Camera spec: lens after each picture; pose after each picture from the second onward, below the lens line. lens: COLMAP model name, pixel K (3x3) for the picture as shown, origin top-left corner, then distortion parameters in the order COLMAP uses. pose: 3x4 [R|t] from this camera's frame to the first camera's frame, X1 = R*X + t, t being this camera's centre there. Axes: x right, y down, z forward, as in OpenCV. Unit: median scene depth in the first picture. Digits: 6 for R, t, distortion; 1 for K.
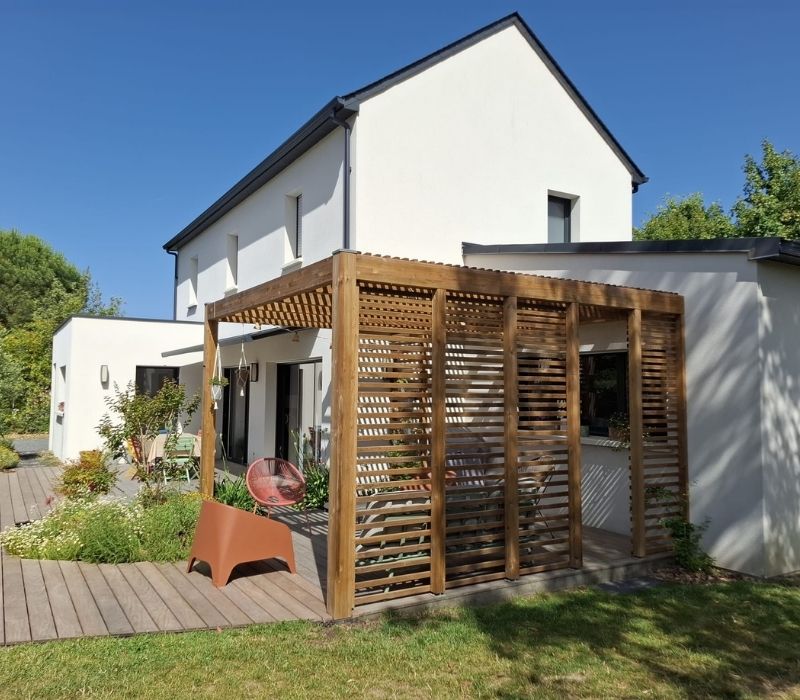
lens RADIAL K [[645.4, 0, 398.5], [0, 645.4, 350.6], [0, 0, 1]] dist [0.057259, -0.028639]
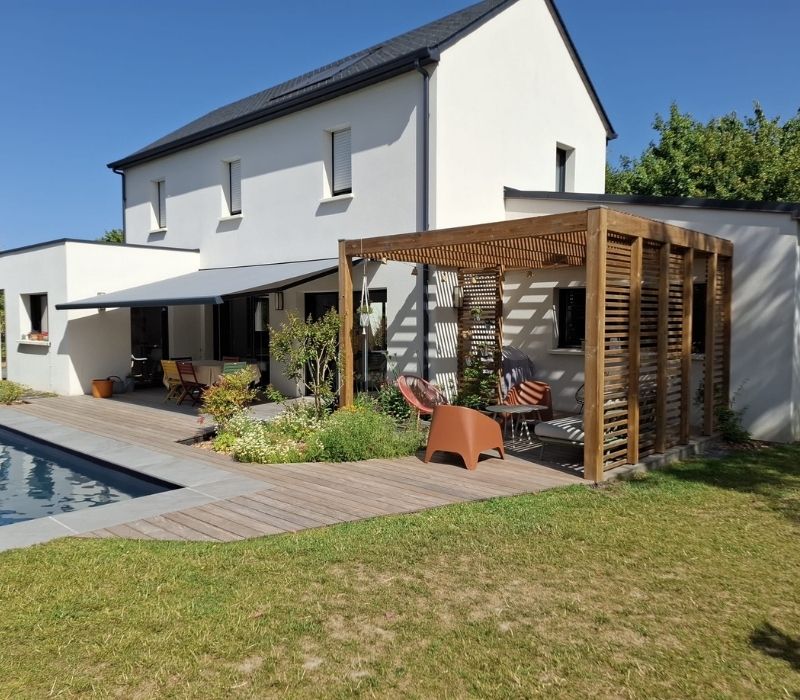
lens RADIAL K [[645.4, 0, 399.1], [0, 645.4, 351.9], [0, 0, 1]] dist [0.057259, -0.028639]
pose [[0.962818, -0.020780, 0.269350, -0.578941], [-0.010117, 0.993564, 0.112816, -0.007710], [-0.269961, -0.111347, 0.956412, -0.112162]]
